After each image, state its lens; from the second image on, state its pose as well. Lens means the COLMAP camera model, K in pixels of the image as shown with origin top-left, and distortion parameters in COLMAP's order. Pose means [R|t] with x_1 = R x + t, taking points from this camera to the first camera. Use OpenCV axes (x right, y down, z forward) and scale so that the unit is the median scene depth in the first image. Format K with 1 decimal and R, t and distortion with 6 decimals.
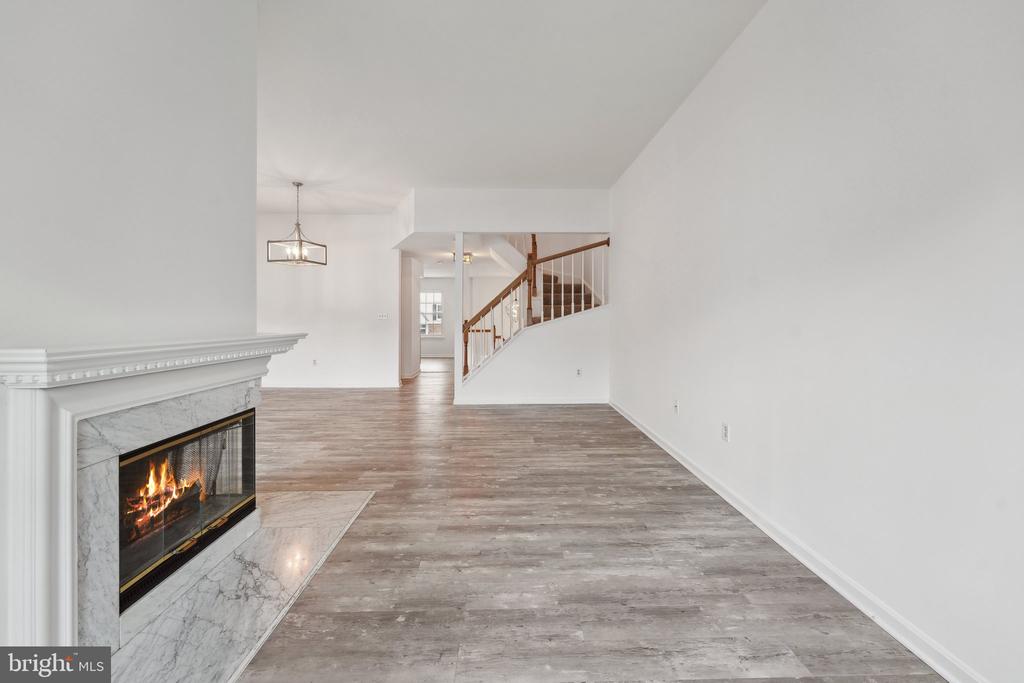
lens RADIAL K [[414.7, 0, 511.9], [0, 414.7, 317.0], [0, 0, 1]] dist [-0.001663, -0.000354]
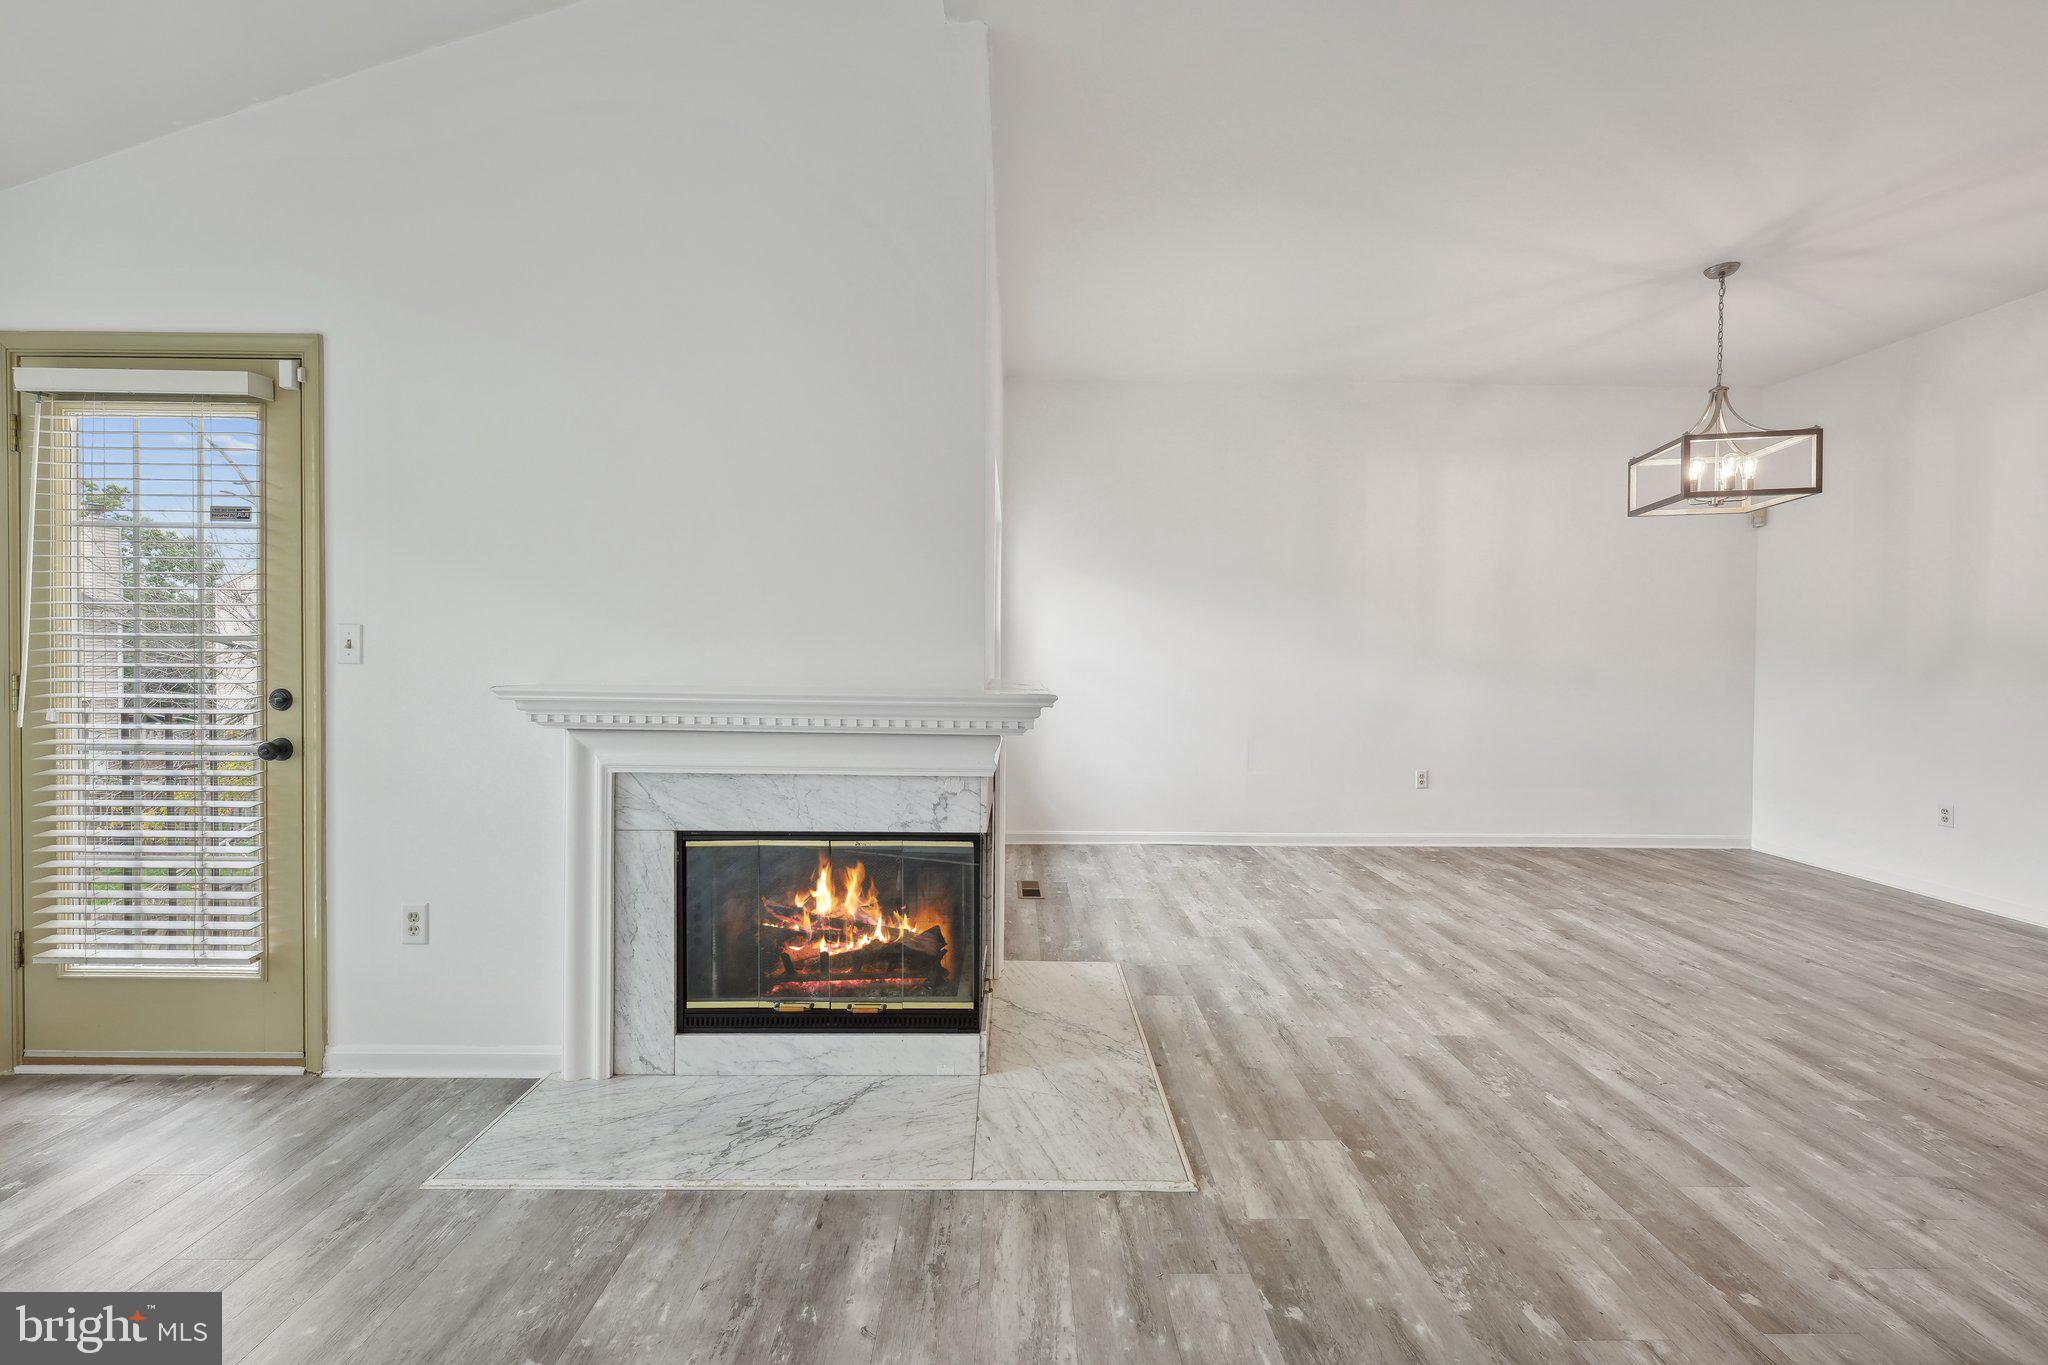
lens RADIAL K [[829.4, 0, 1020.7], [0, 829.4, 661.0], [0, 0, 1]] dist [-0.001663, -0.000354]
pose [[-0.001936, 0.003941, -0.999990, 0.449395], [-0.006463, 0.999971, 0.003953, 0.000077], [0.999977, 0.006471, -0.001911, 1.178885]]
